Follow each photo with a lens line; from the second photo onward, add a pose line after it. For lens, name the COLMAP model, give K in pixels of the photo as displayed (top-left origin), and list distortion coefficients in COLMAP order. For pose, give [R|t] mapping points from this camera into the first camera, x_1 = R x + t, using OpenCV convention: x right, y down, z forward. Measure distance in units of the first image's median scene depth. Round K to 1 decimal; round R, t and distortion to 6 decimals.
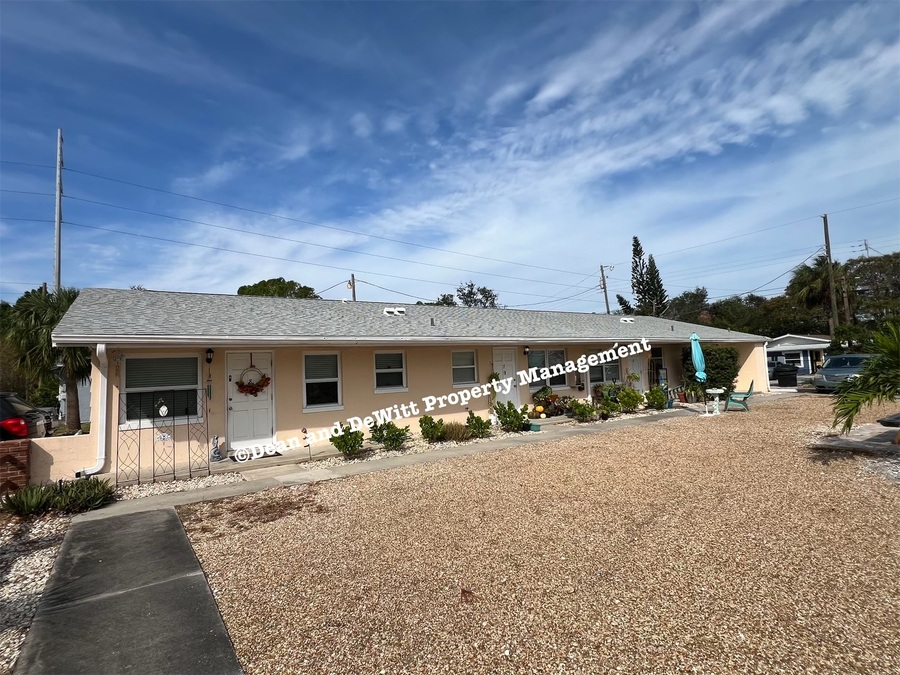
lens RADIAL K [[531.2, 0, 450.0], [0, 531.2, 337.5], [0, 0, 1]] dist [0.002592, 0.000424]
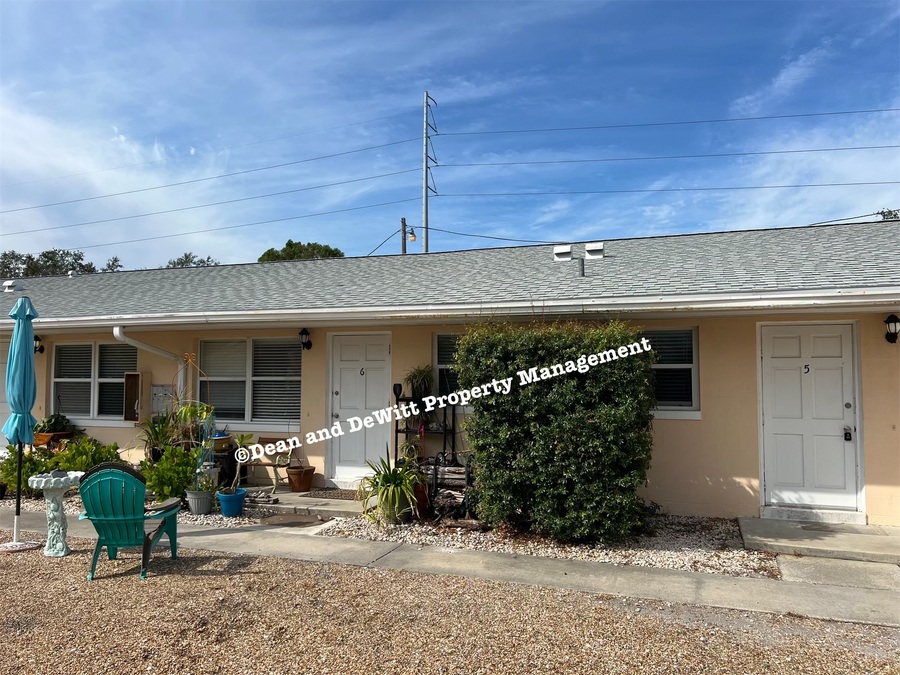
lens RADIAL K [[694.8, 0, 450.0], [0, 694.8, 337.5], [0, 0, 1]] dist [0.002003, -0.000419]
pose [[0.491316, 0.003056, -0.870976, 0.138378], [0.028537, 0.999400, 0.019605, 0.004121], [0.870514, -0.034487, 0.490934, 0.154111]]
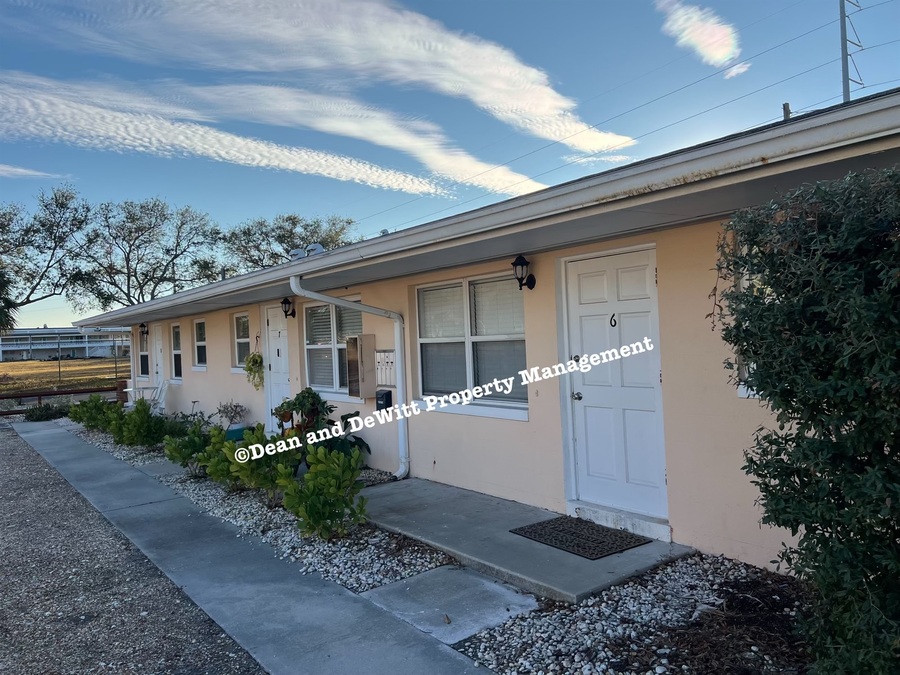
lens RADIAL K [[694.8, 0, 450.0], [0, 694.8, 337.5], [0, 0, 1]] dist [0.002003, -0.000419]
pose [[-0.061758, 0.055508, -0.996546, 0.050543], [0.109157, 0.992839, 0.048537, 0.013234], [0.992104, -0.105782, -0.067375, 0.224066]]
